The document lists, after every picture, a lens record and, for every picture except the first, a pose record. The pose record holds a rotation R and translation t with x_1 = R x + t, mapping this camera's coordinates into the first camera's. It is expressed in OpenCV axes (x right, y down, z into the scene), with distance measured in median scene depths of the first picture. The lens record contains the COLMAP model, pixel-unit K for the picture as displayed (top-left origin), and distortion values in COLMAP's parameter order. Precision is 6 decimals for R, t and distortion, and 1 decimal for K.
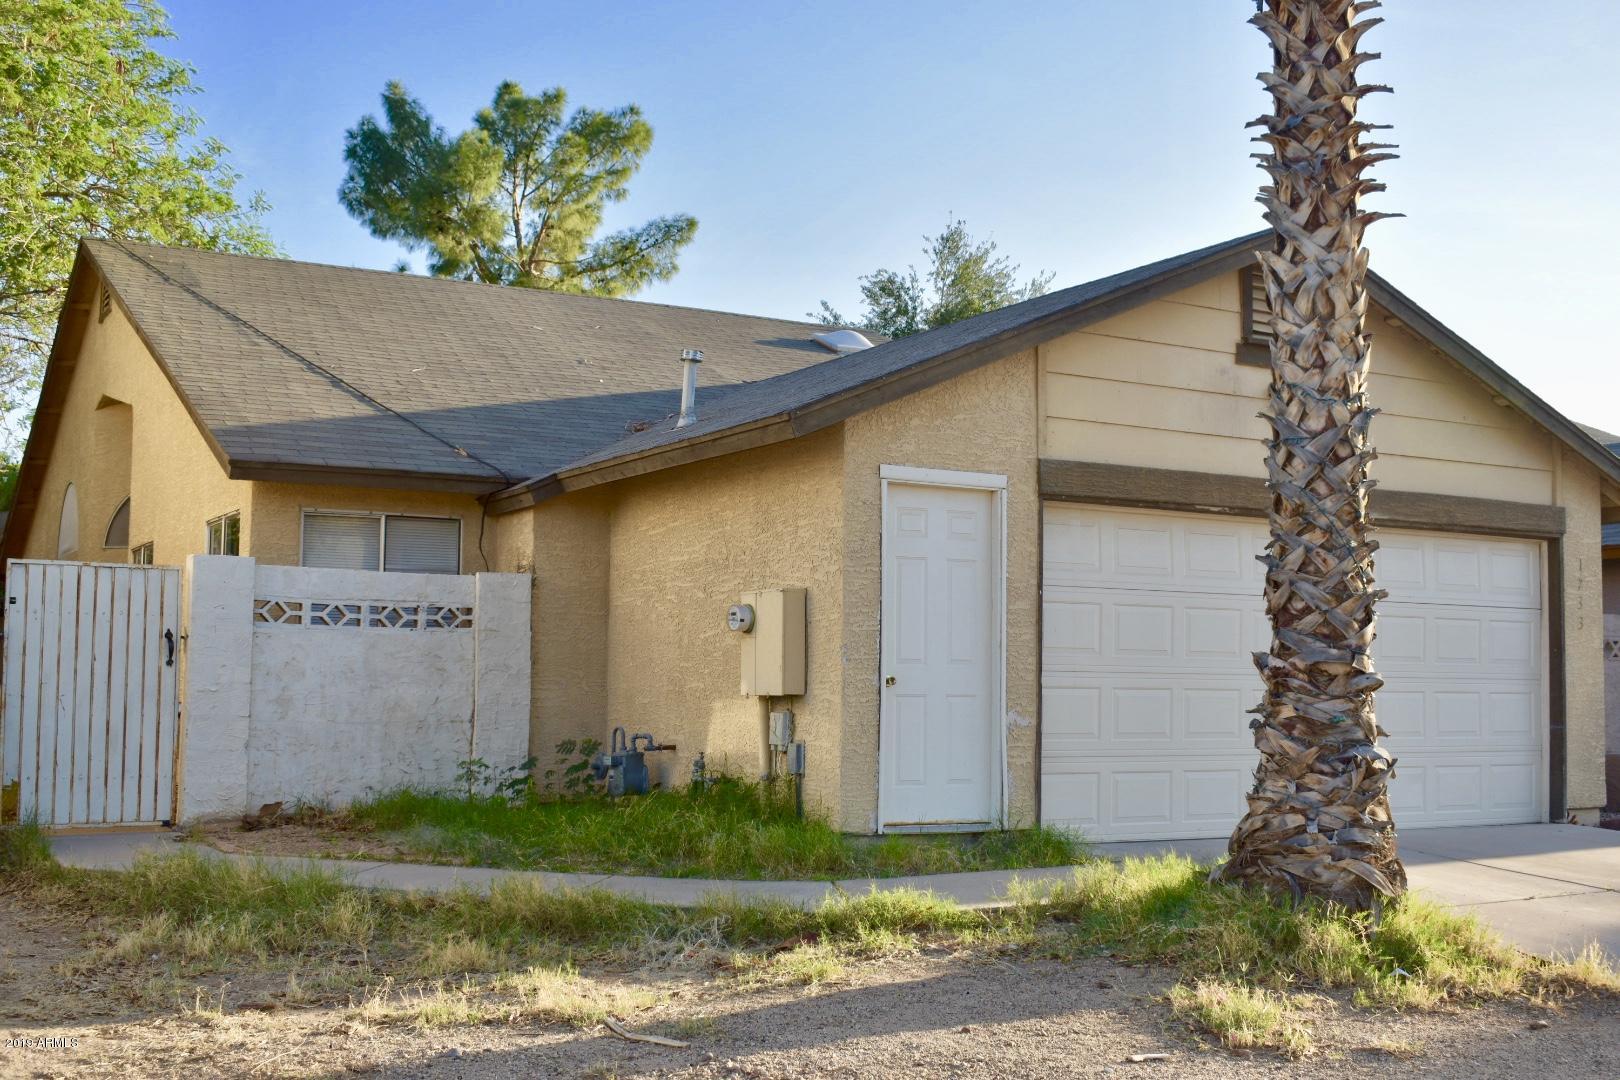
lens RADIAL K [[1903.0, 0, 810.0], [0, 1903.0, 540.0], [0, 0, 1]] dist [-0.073382, 0.014363]
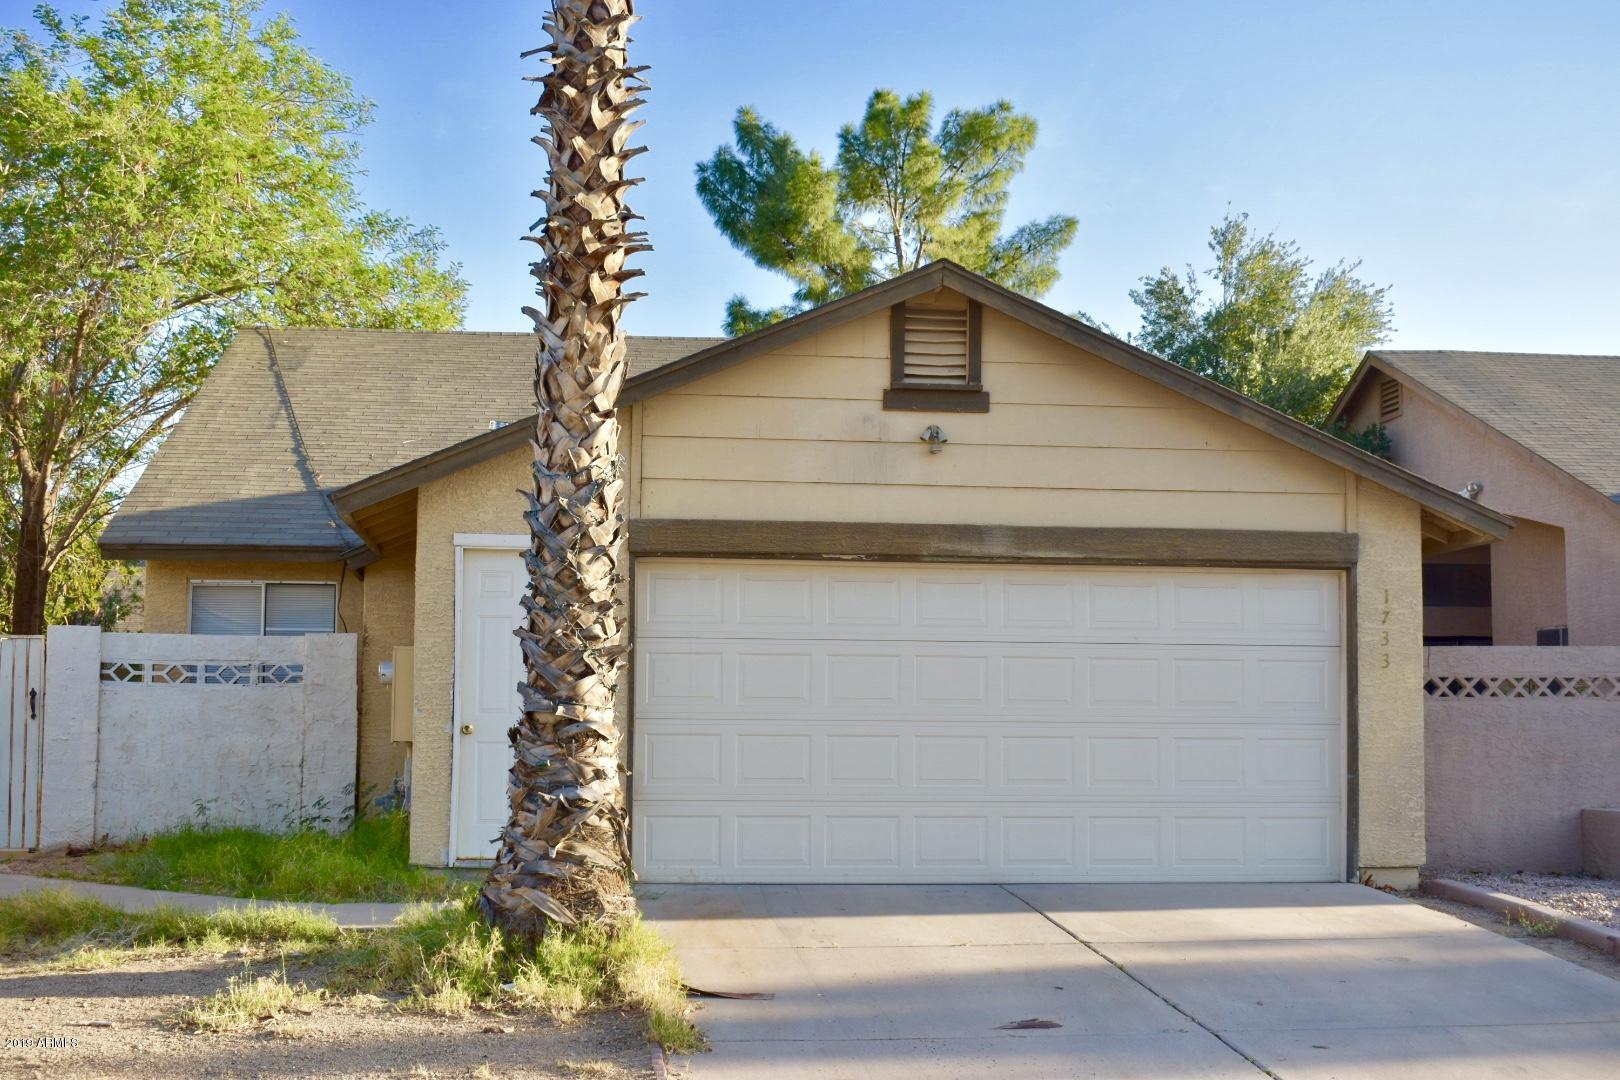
lens RADIAL K [[2256.1, 0, 810.0], [0, 2256.1, 540.0], [0, 0, 1]] dist [-0.043003, -0.045223]
pose [[0.917040, -0.038413, -0.396942, 0.658362], [0.035000, 0.999262, -0.015843, -0.006916], [0.397258, 0.000636, 0.917707, -0.108583]]
